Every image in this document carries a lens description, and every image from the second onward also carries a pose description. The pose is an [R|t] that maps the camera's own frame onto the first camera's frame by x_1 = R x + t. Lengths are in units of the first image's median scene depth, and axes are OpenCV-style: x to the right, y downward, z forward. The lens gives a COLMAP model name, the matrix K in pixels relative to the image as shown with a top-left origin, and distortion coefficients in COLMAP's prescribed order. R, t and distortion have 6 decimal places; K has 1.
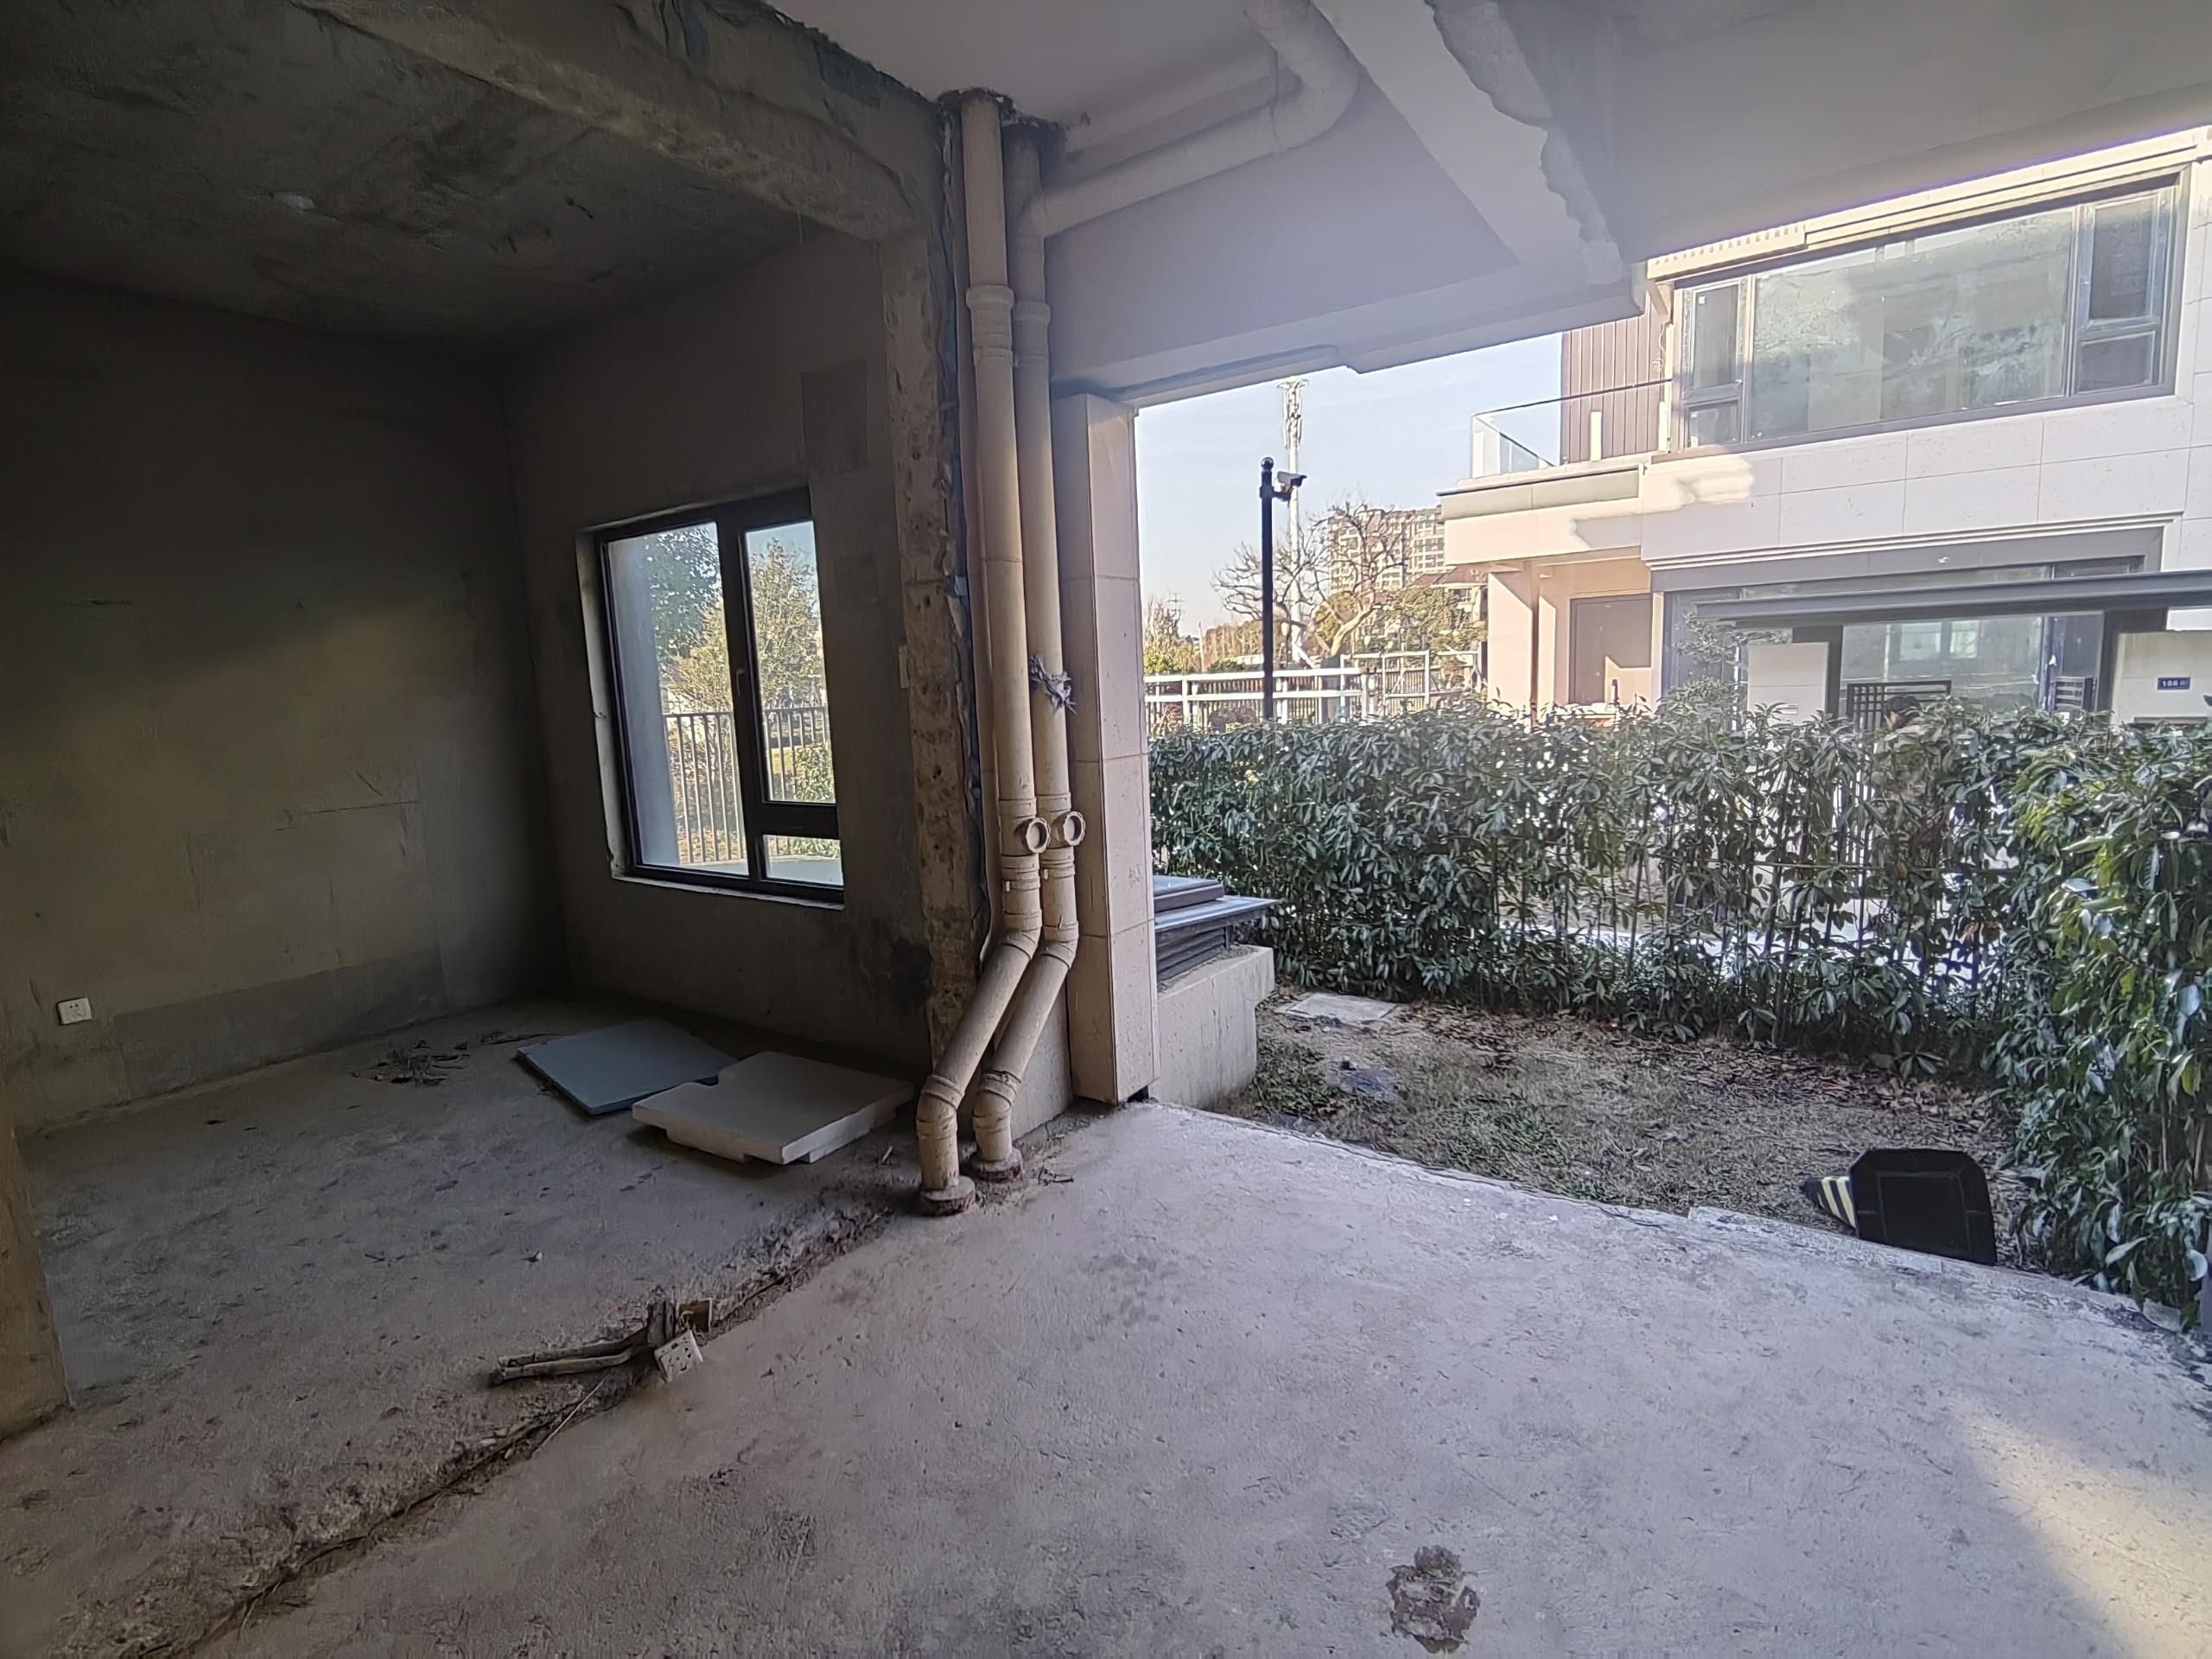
lens RADIAL K [[1048.0, 0, 1103.6], [0, 1048.0, 824.9], [0, 0, 1]] dist [0.000310, -0.002722]
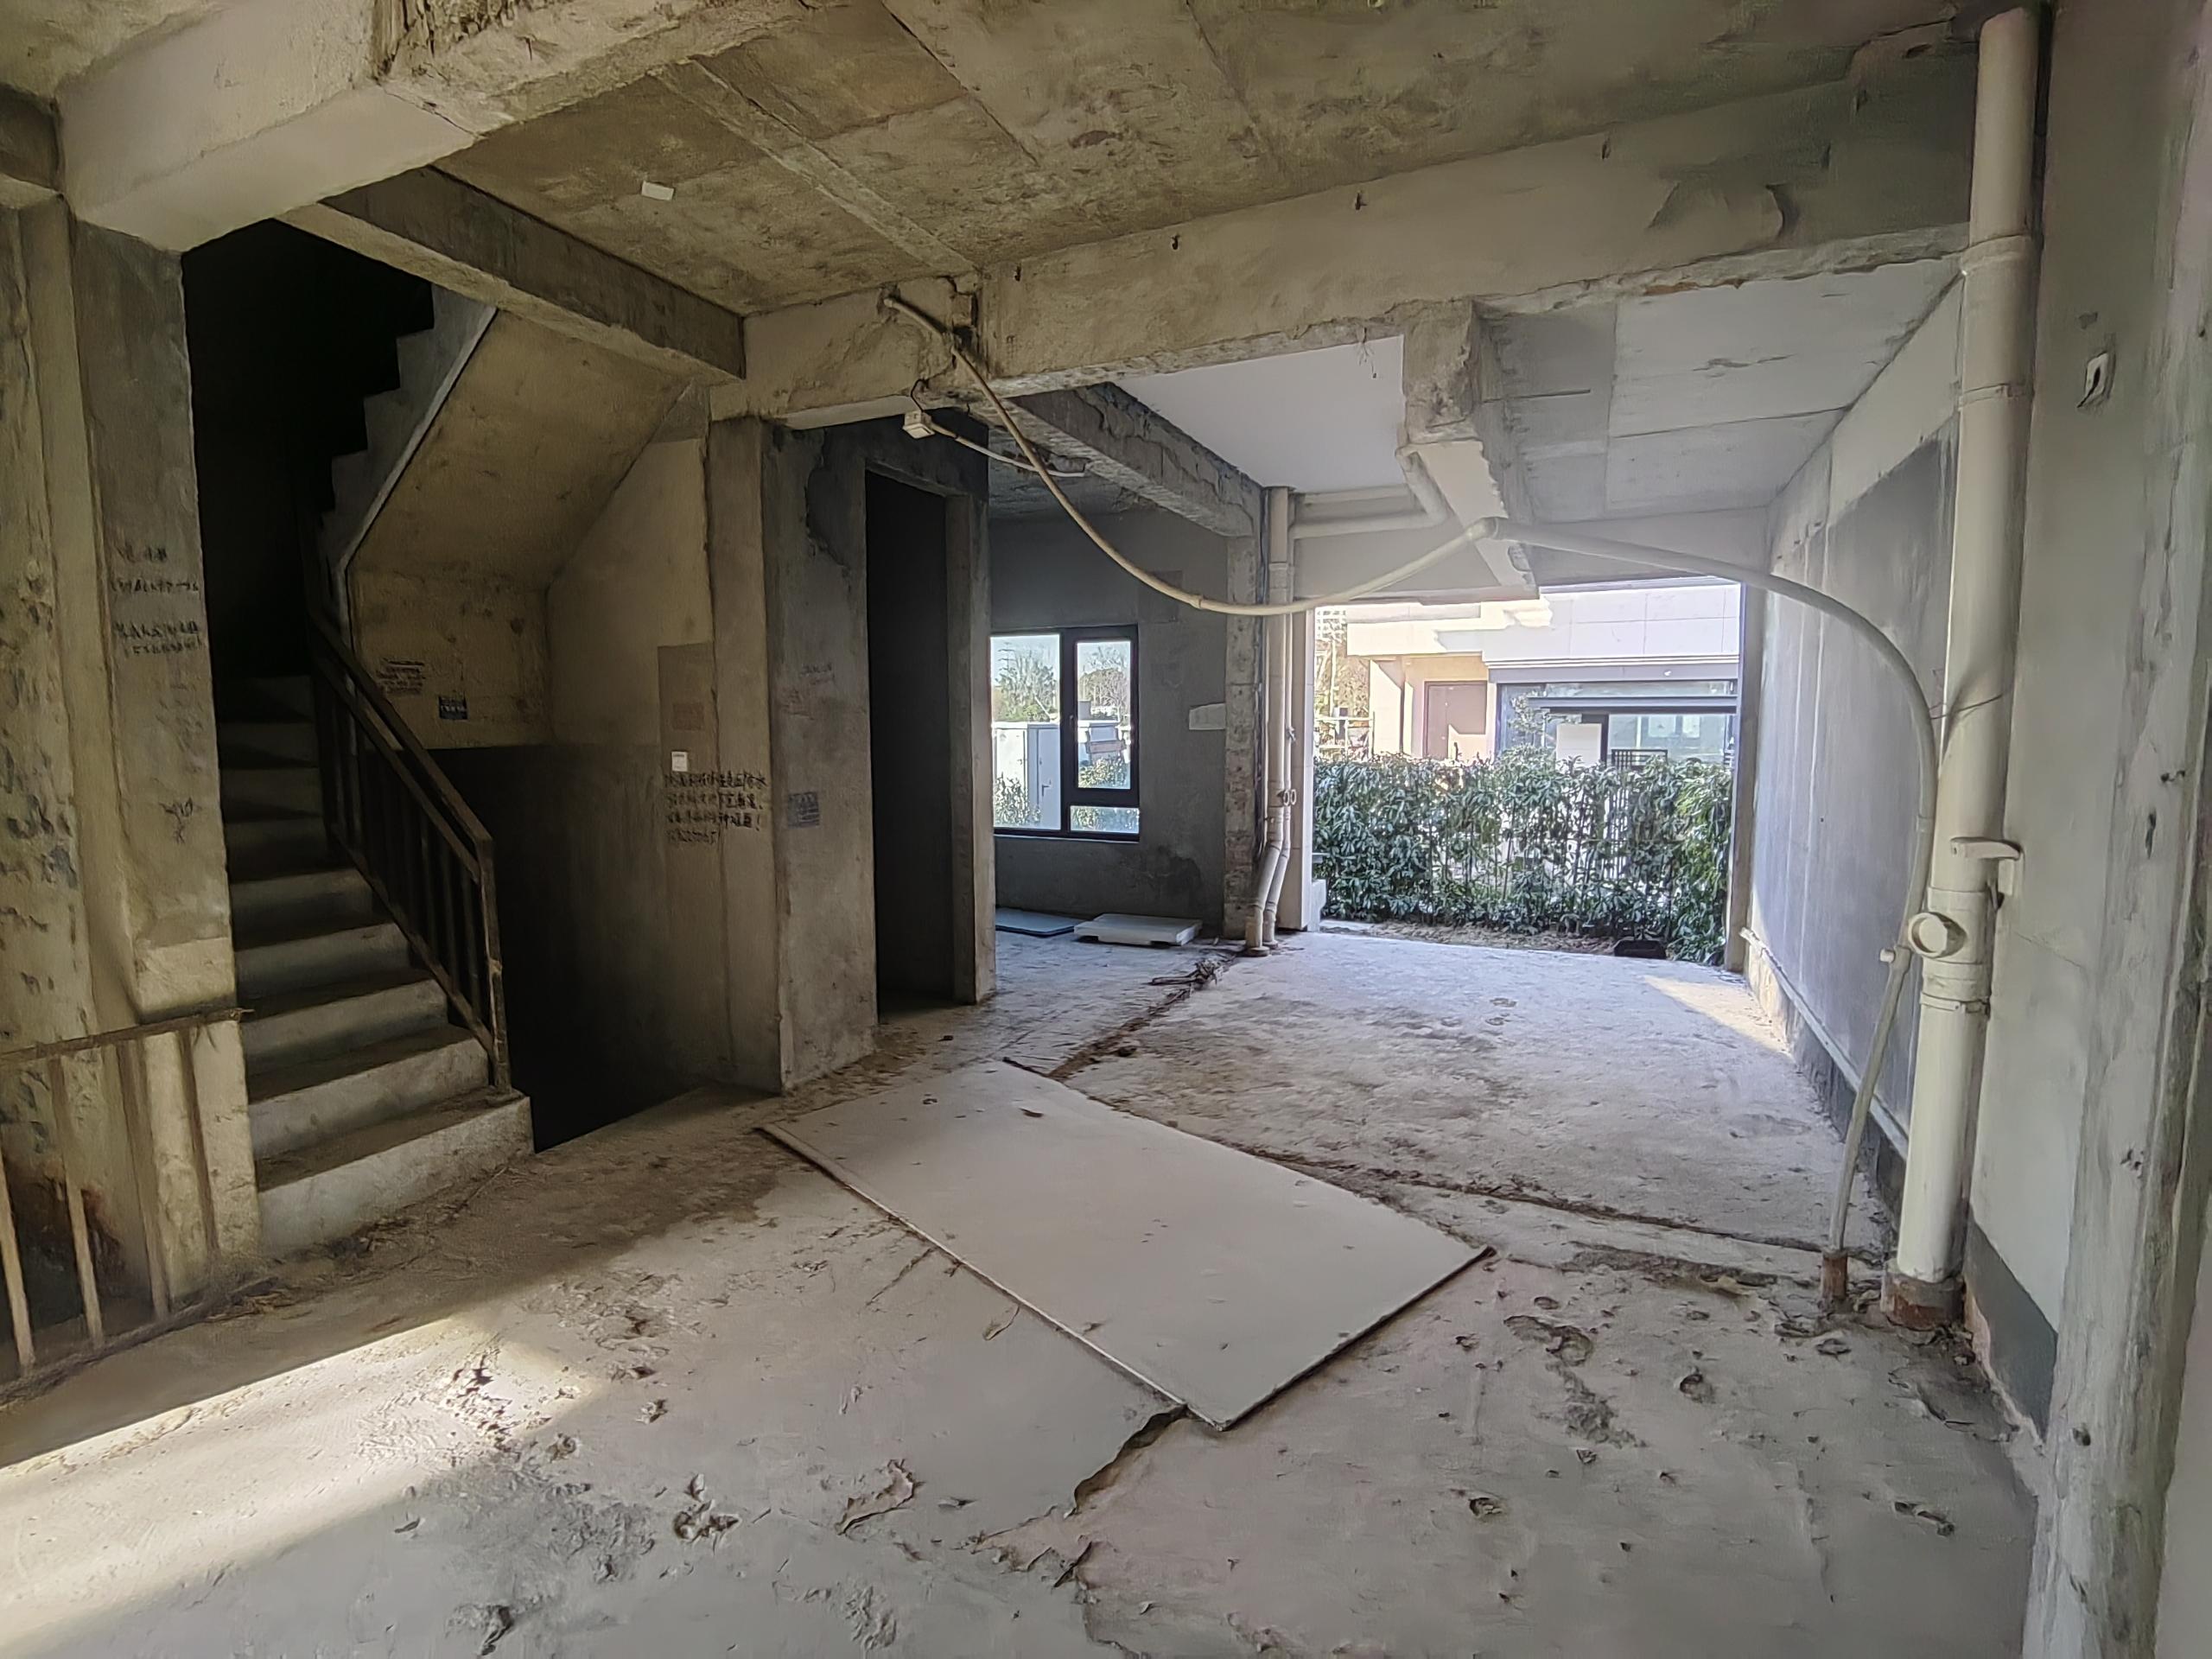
lens RADIAL K [[1048.0, 0, 1107.2], [0, 1048.0, 827.6], [0, 0, 1]] dist [0.000310, -0.002722]
pose [[0.985490, 0.025686, 0.167780, -0.541557], [-0.018464, 0.998840, -0.044466, 0.119526], [-0.168728, 0.040722, 0.984821, -0.760452]]
